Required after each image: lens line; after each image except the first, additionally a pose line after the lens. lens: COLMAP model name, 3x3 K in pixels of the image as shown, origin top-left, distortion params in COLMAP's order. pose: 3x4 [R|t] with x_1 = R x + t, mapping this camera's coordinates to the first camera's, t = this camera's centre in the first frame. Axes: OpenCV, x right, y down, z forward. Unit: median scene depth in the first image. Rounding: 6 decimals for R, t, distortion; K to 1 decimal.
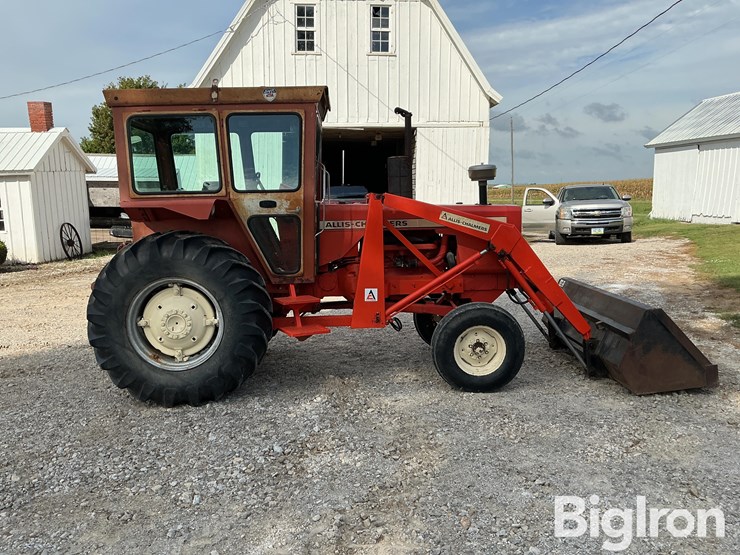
lens RADIAL K [[613.1, 0, 372.7], [0, 613.1, 272.3], [0, 0, 1]] dist [0.073108, -0.130164]
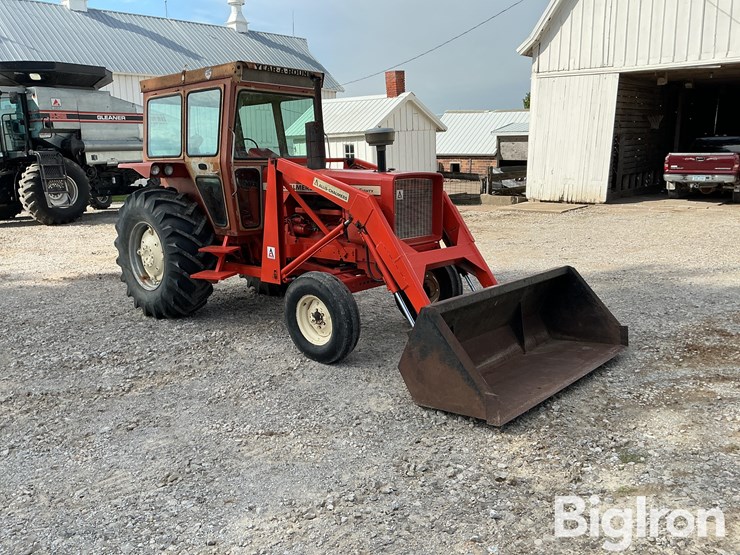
lens RADIAL K [[613.1, 0, 372.0], [0, 613.1, 275.0], [0, 0, 1]] dist [0.073108, -0.130164]
pose [[0.714148, 0.140098, -0.685832, 0.888281], [-0.083749, 0.989830, 0.114990, -0.065225], [0.694967, -0.024682, 0.718618, 0.341561]]
